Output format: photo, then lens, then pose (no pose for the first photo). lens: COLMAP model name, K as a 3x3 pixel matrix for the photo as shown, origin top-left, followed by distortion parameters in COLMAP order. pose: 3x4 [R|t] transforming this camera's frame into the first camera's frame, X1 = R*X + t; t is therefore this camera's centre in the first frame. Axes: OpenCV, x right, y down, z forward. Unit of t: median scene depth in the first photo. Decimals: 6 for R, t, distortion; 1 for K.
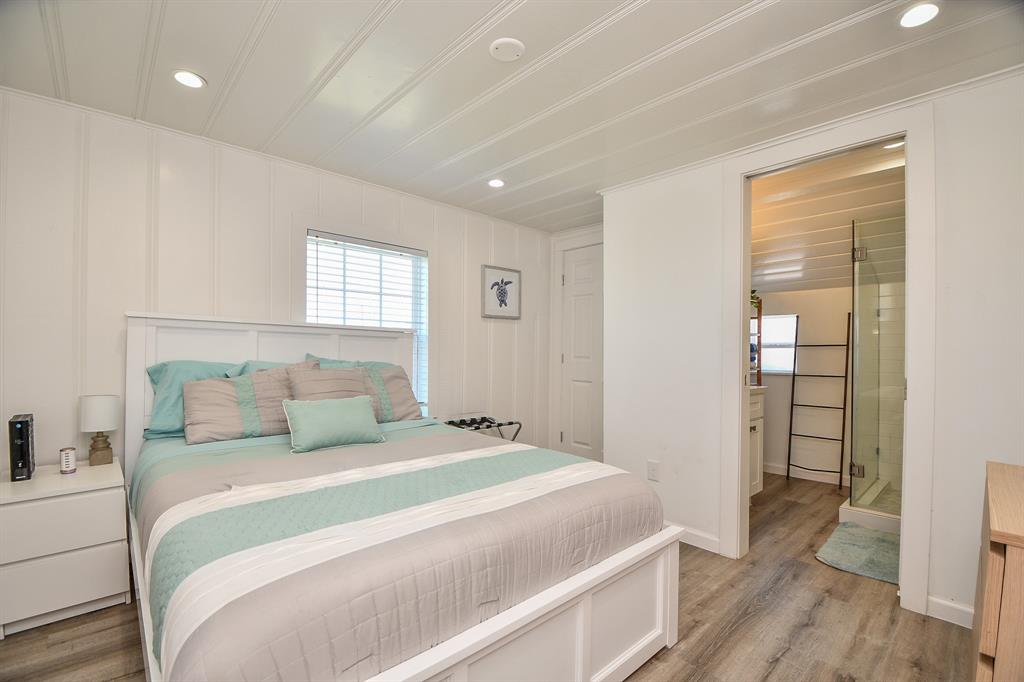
lens RADIAL K [[451.4, 0, 514.2], [0, 451.4, 352.4], [0, 0, 1]] dist [0.000952, -0.015215]
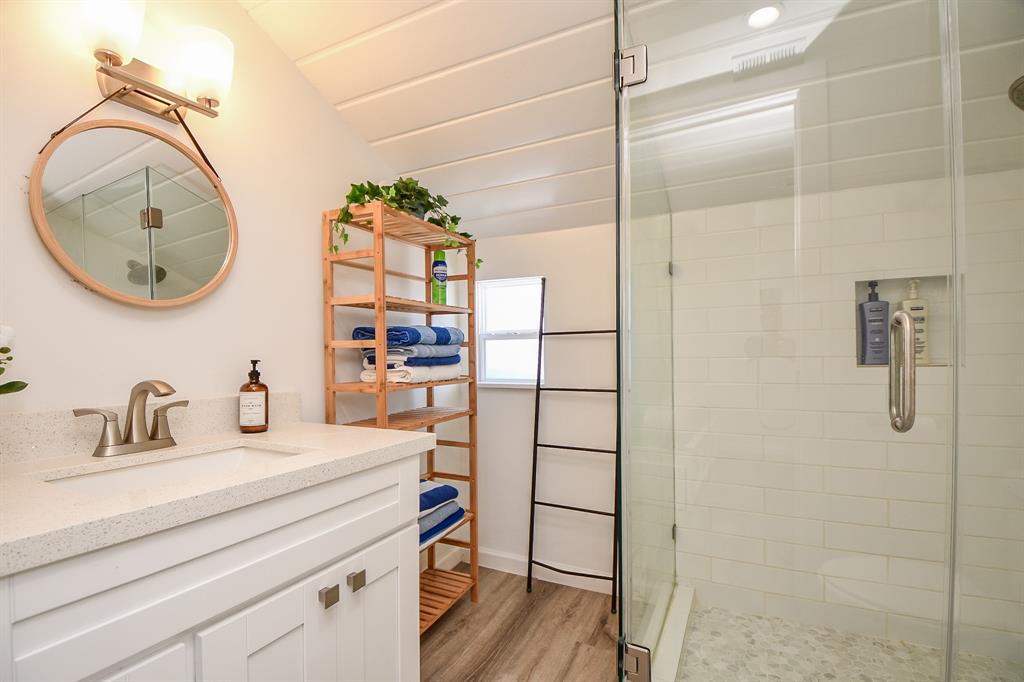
lens RADIAL K [[451.4, 0, 514.2], [0, 451.4, 352.4], [0, 0, 1]] dist [0.000952, -0.015215]
pose [[0.931801, -0.012846, 0.362743, 0.410489], [0.016131, 0.999852, -0.006029, 0.010286], [-0.362612, 0.011469, 0.931870, 0.524041]]
